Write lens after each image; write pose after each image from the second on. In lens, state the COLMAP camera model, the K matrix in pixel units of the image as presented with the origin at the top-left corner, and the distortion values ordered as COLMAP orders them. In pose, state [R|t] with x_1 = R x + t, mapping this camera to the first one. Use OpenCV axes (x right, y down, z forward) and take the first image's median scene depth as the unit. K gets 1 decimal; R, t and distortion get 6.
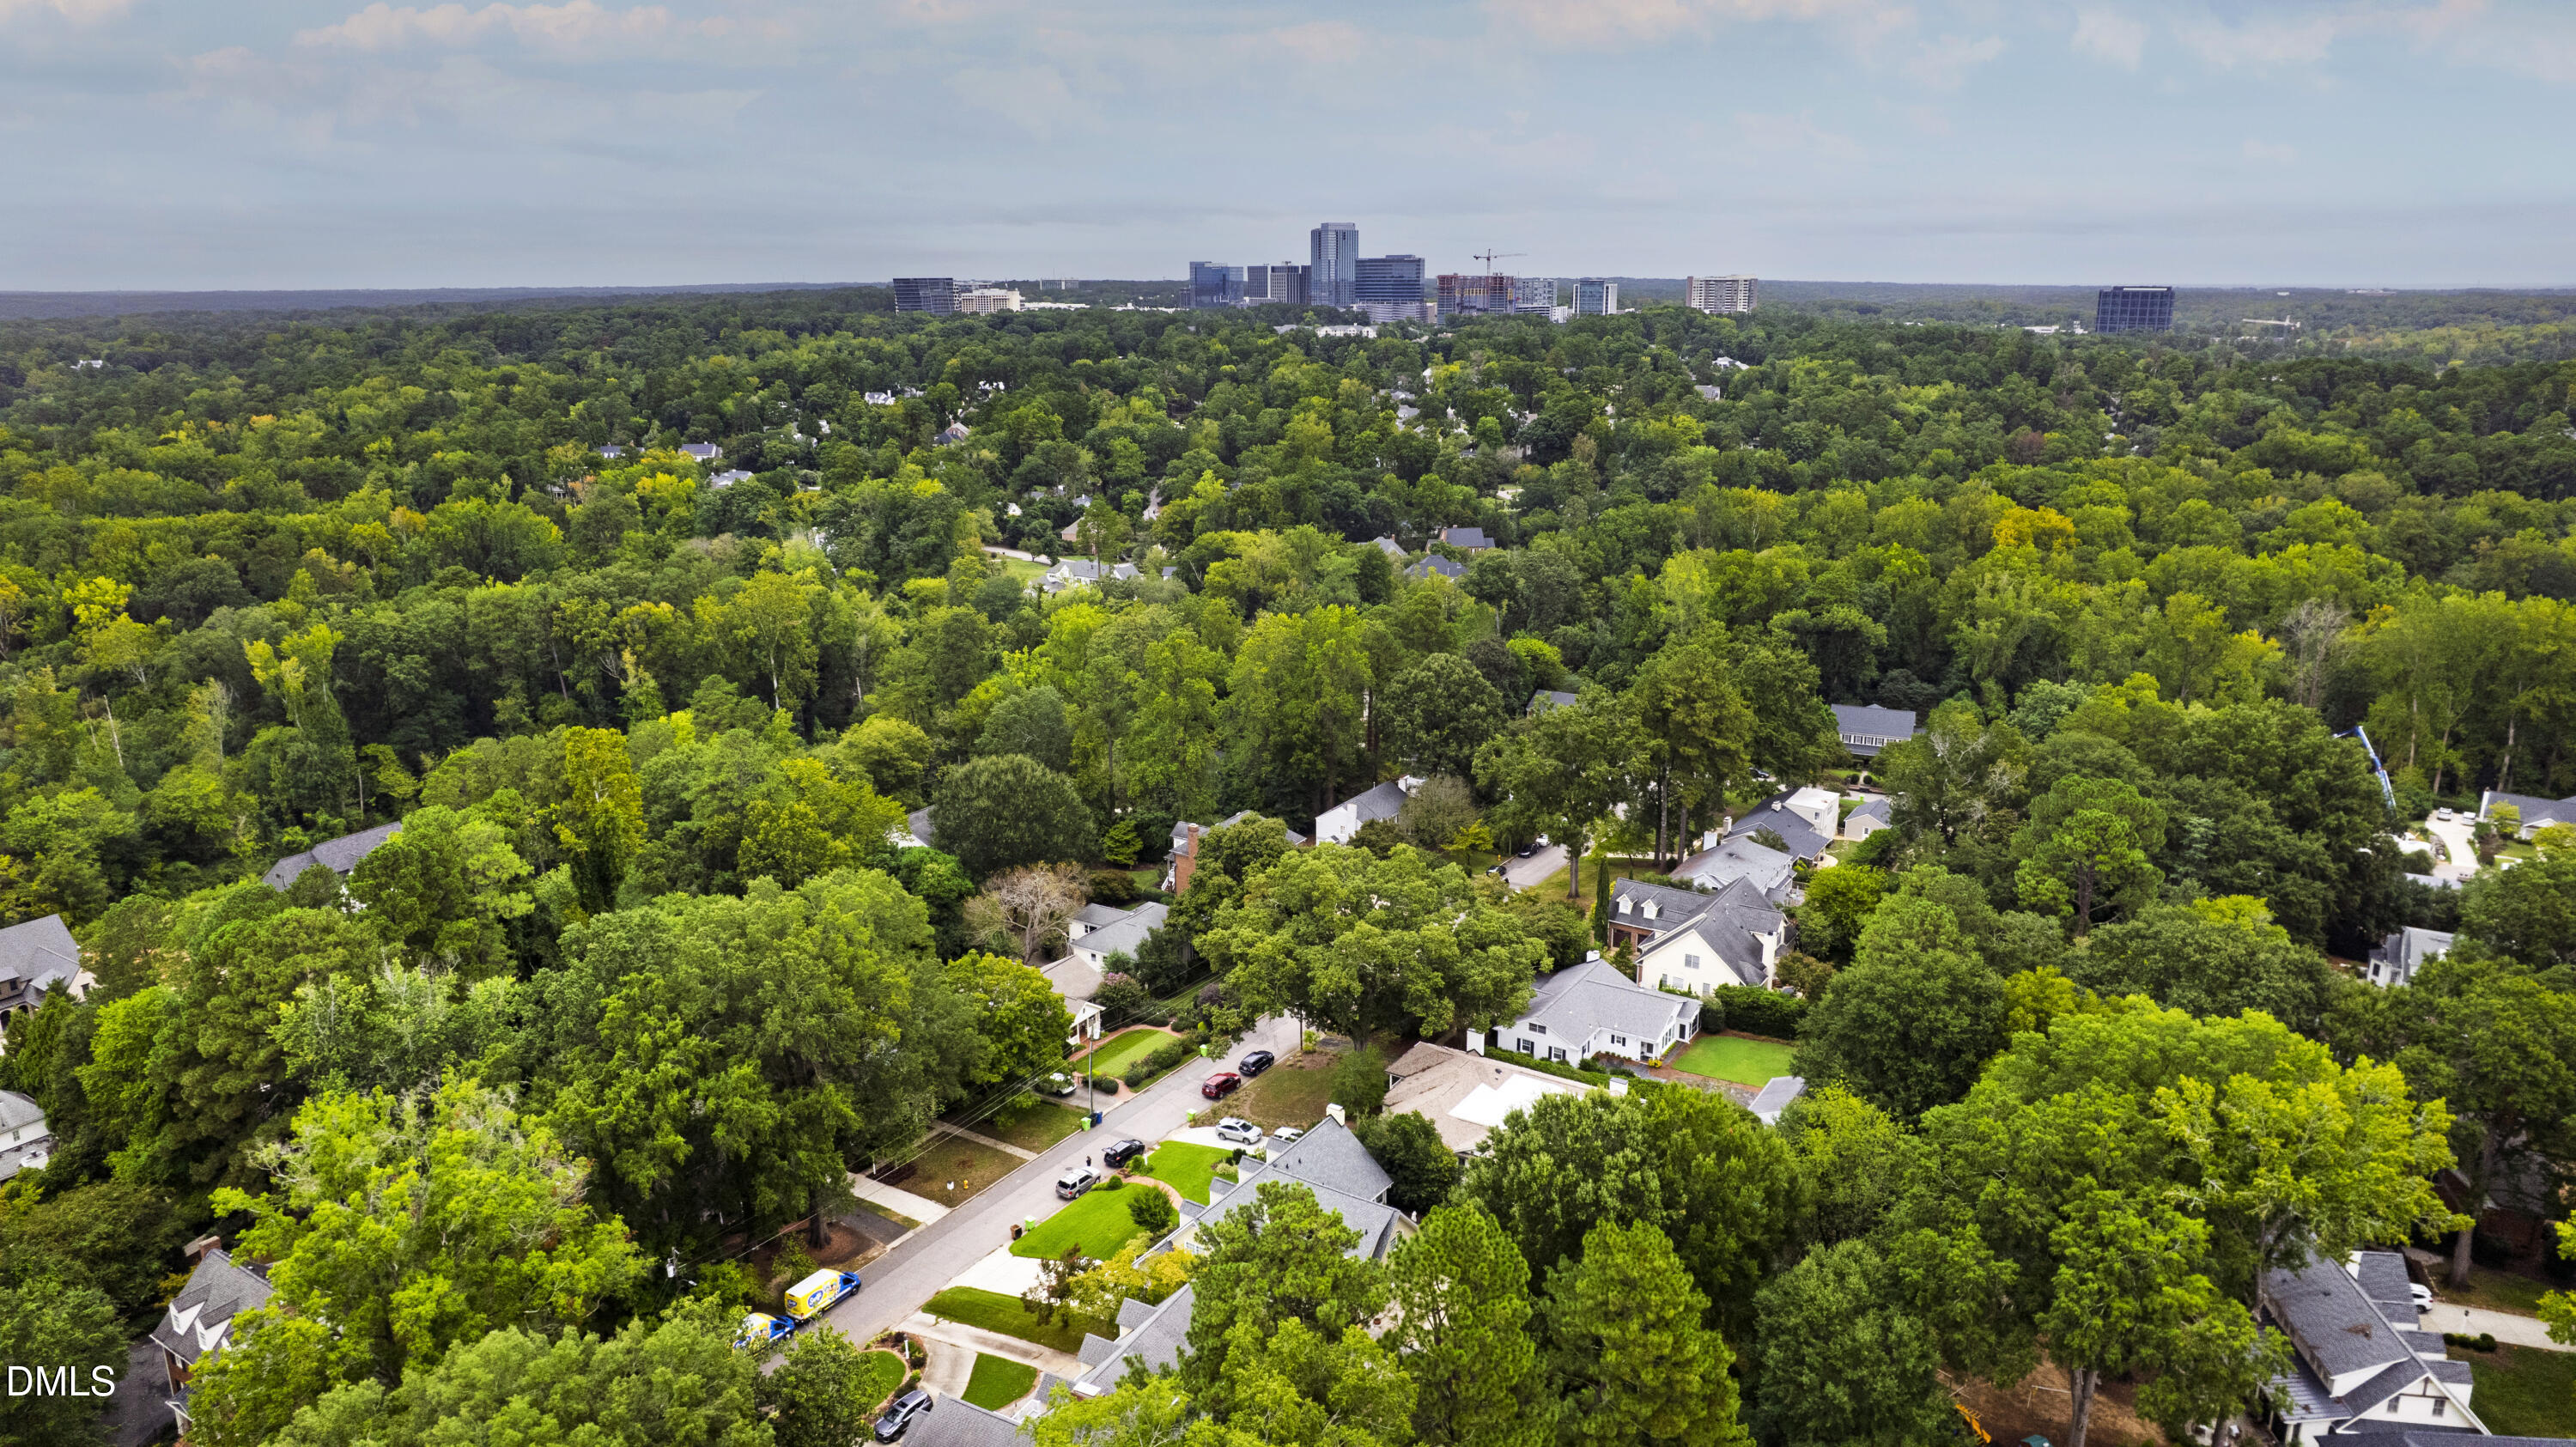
lens RADIAL K [[1647.5, 0, 1287.6], [0, 1647.5, 720.7], [0, 0, 1]] dist [-0.034998, 0.003212]
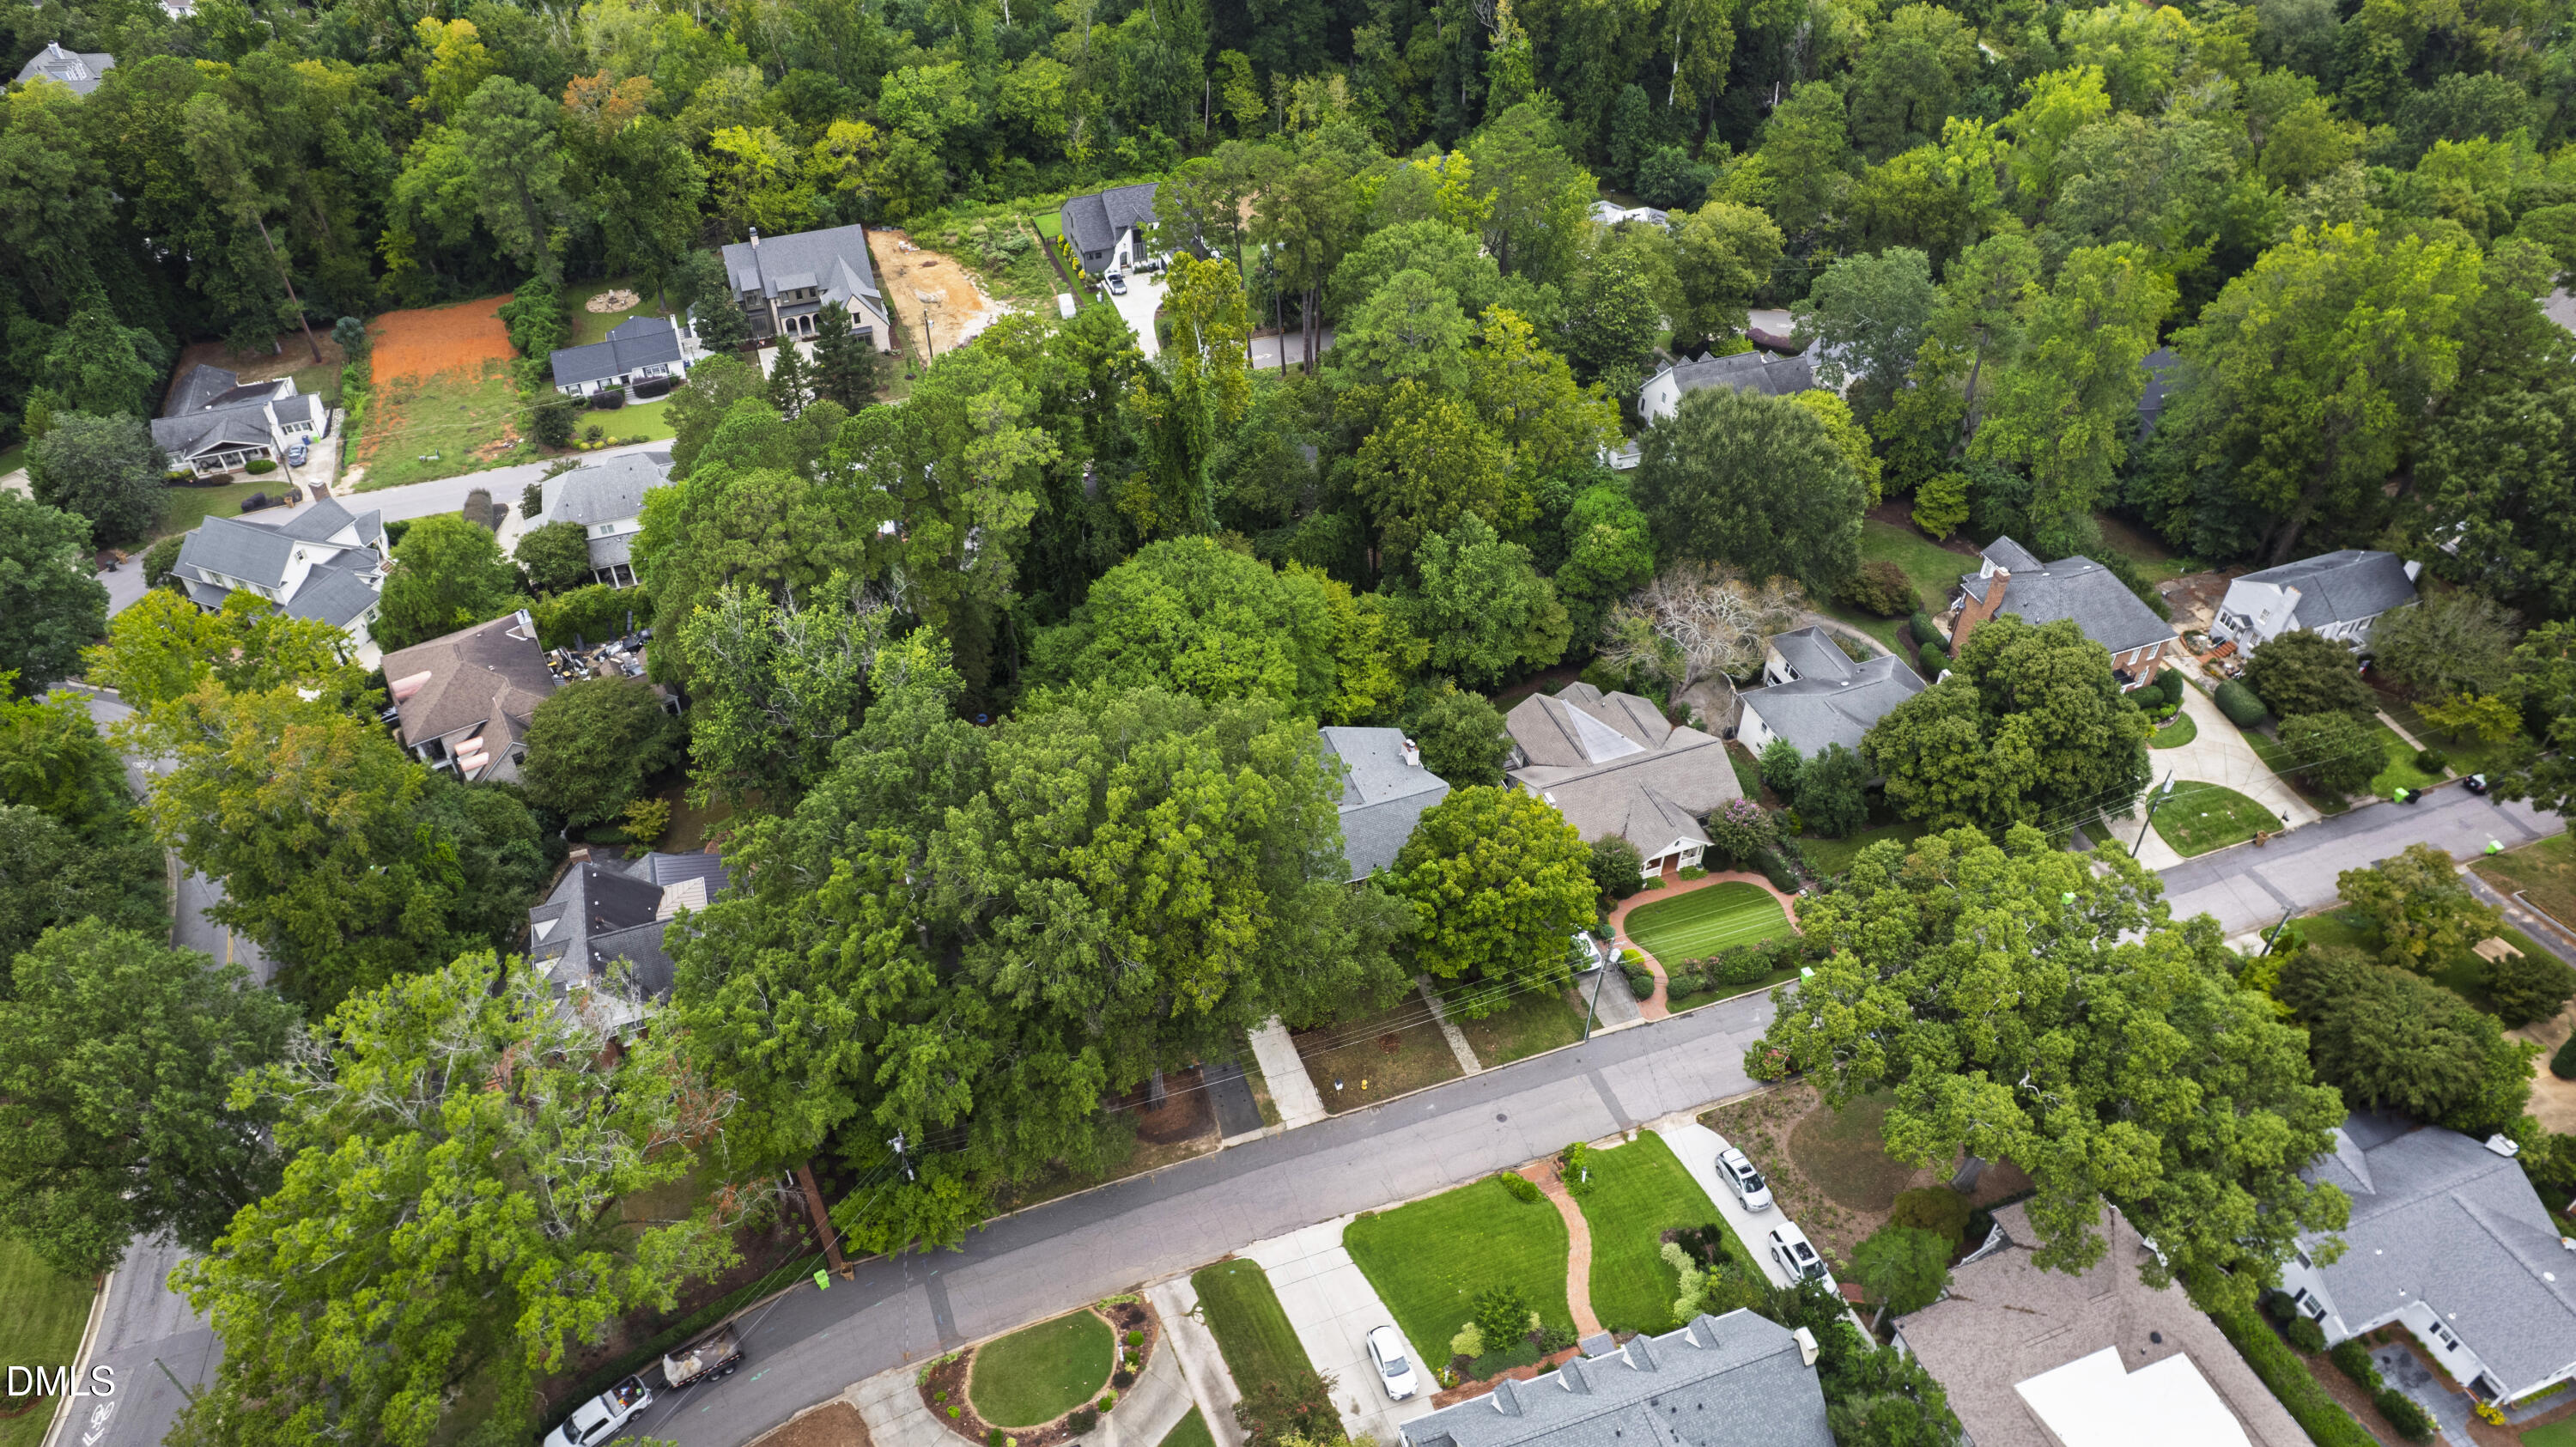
lens RADIAL K [[1647.5, 0, 1289.8], [0, 1647.5, 726.9], [0, 0, 1]] dist [-0.034998, 0.003212]
pose [[0.796676, 0.406703, -0.447102, 0.026266], [-0.169946, 0.860627, 0.480041, -0.116177], [0.580022, -0.306453, 0.754759, 0.240928]]
